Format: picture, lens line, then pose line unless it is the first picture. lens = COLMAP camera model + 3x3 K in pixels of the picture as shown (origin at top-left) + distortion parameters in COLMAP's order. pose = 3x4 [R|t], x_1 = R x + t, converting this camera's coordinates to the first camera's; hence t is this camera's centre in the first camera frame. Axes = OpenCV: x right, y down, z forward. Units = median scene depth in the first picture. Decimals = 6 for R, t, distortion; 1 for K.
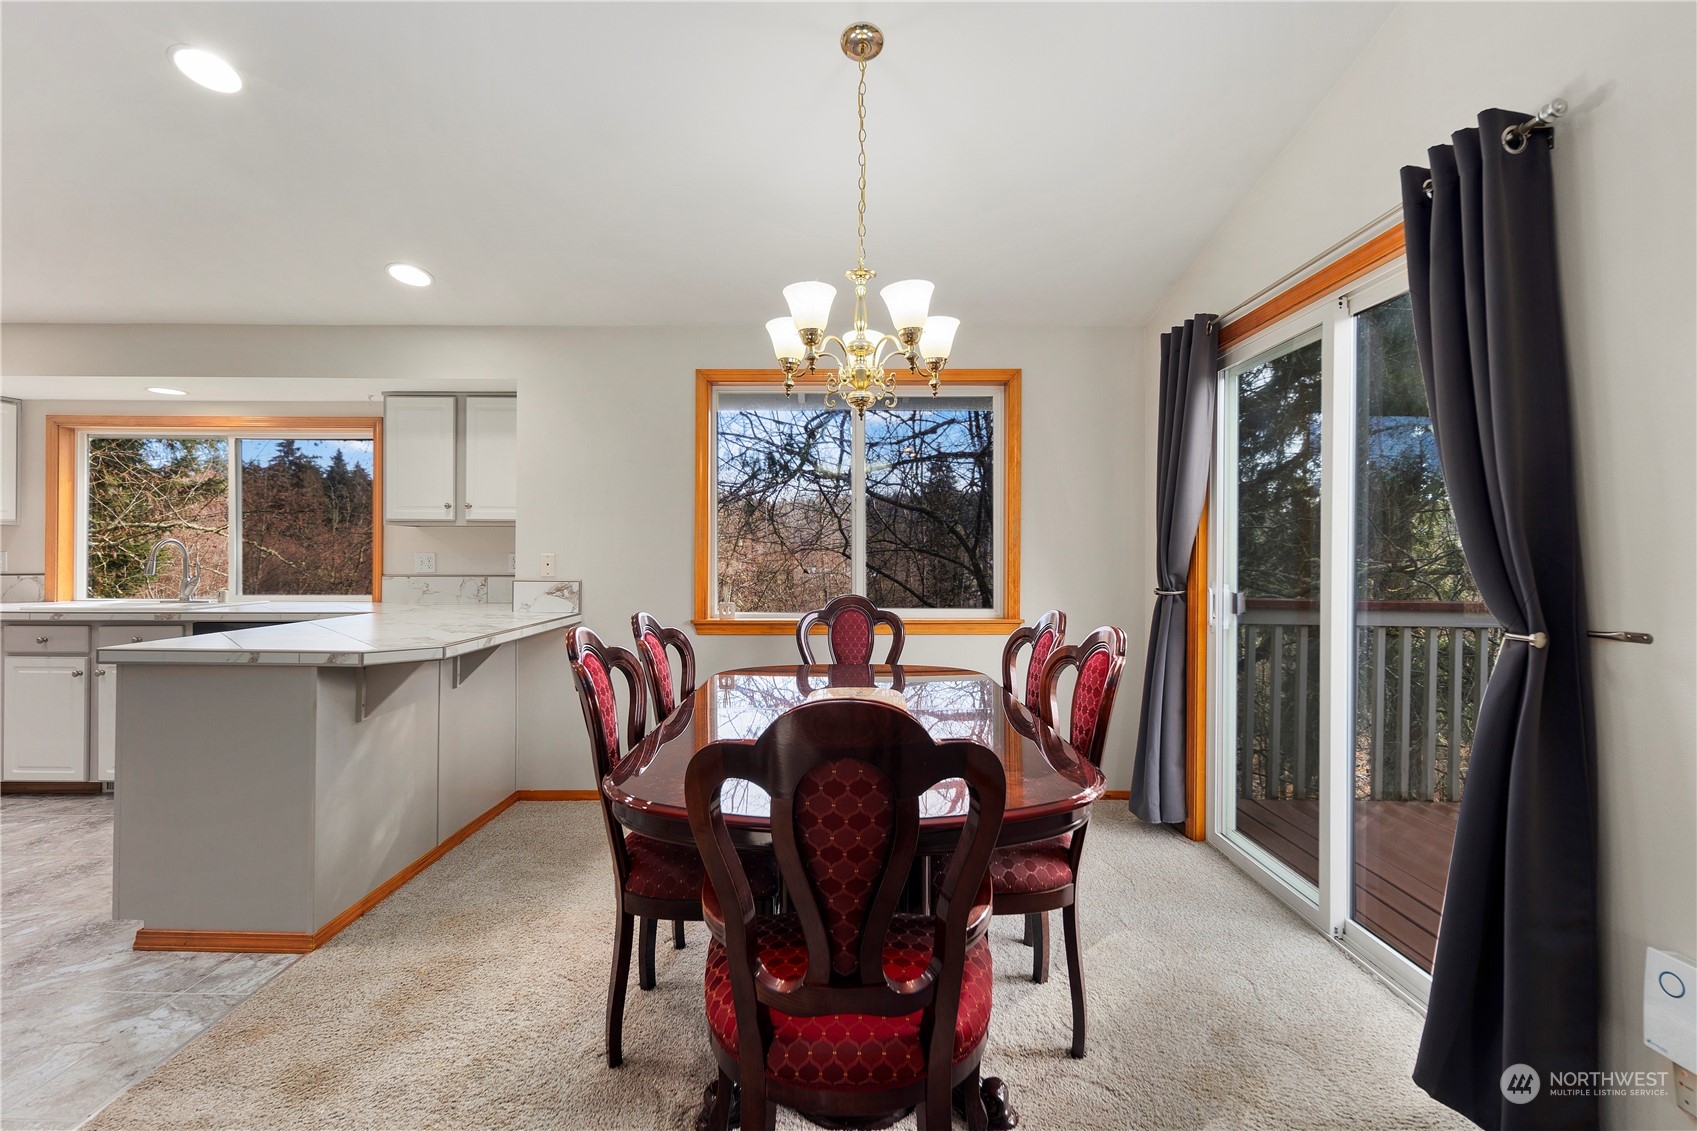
lens RADIAL K [[738.1, 0, 847.3], [0, 738.1, 556.8], [0, 0, 1]] dist [-0.001738, -0.000099]
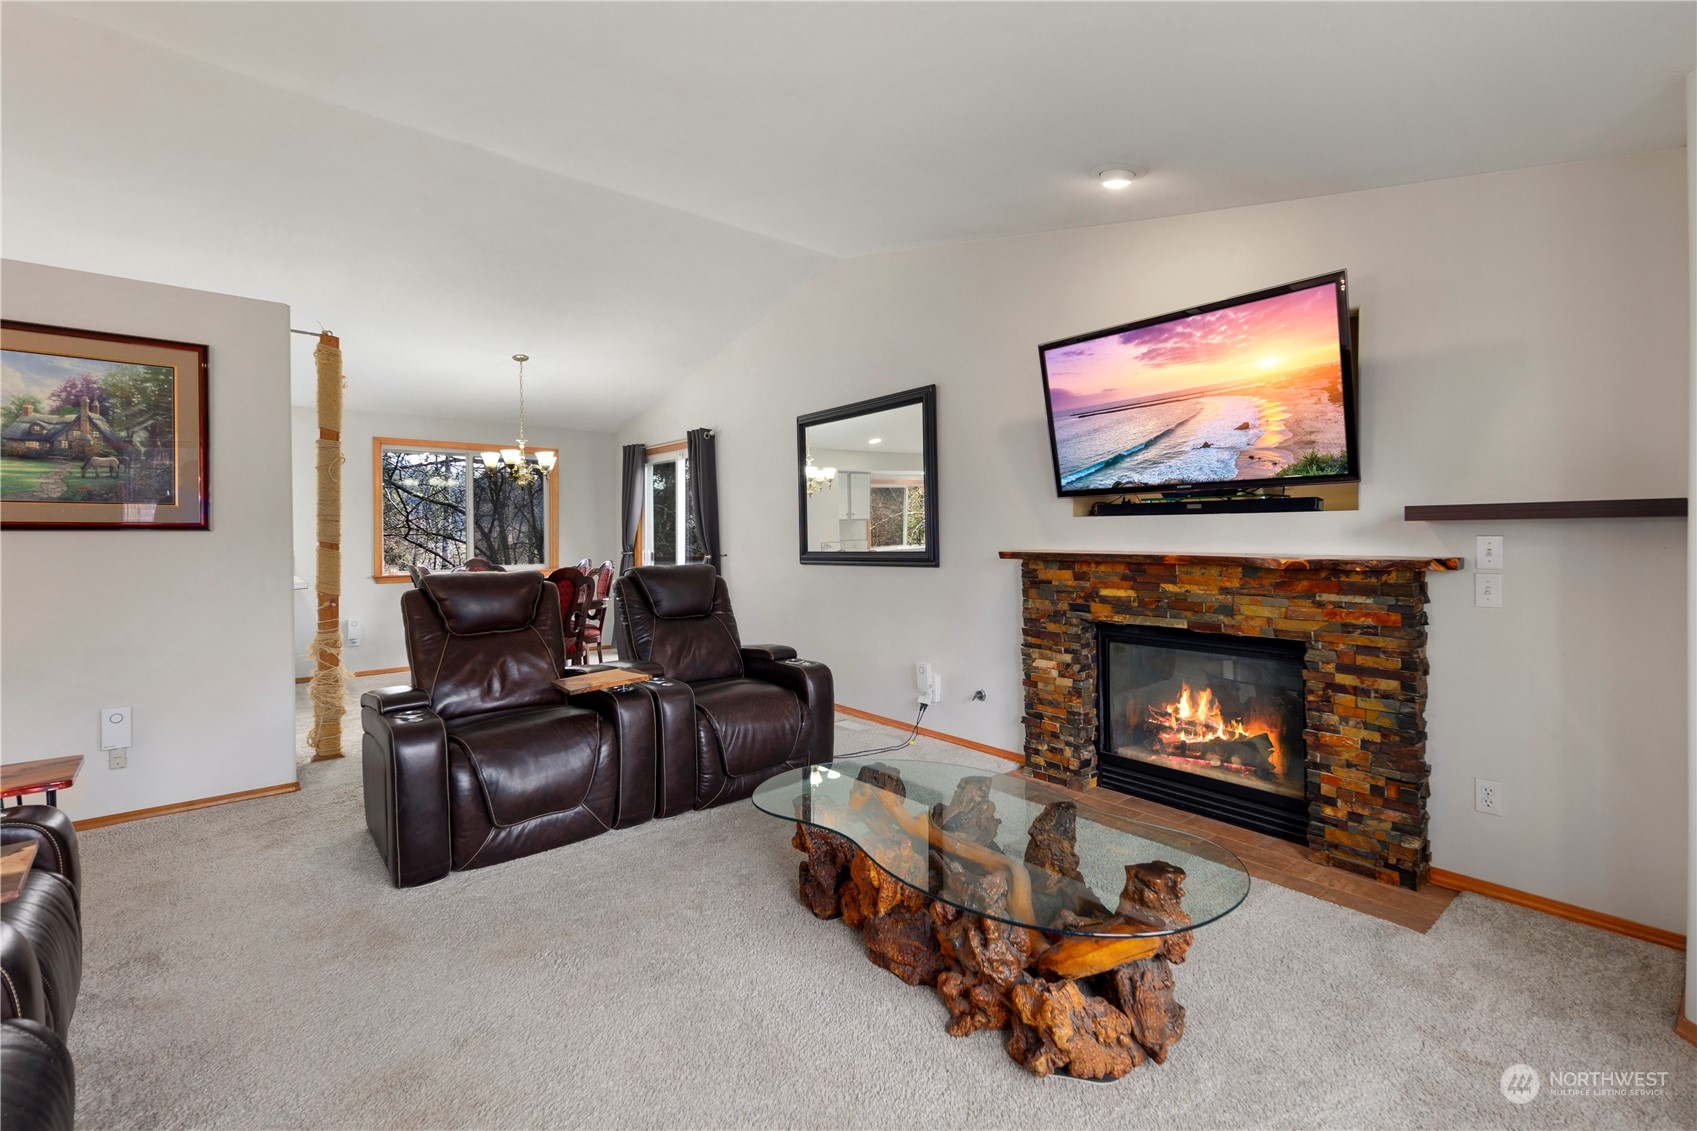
lens RADIAL K [[738.1, 0, 828.6], [0, 738.1, 533.4], [0, 0, 1]] dist [-0.001738, -0.000099]
pose [[0.776804, -0.007242, 0.629701, -0.500792], [0.009335, 0.999956, -0.000016, -0.006585], [-0.629674, 0.005891, 0.776837, -1.131674]]
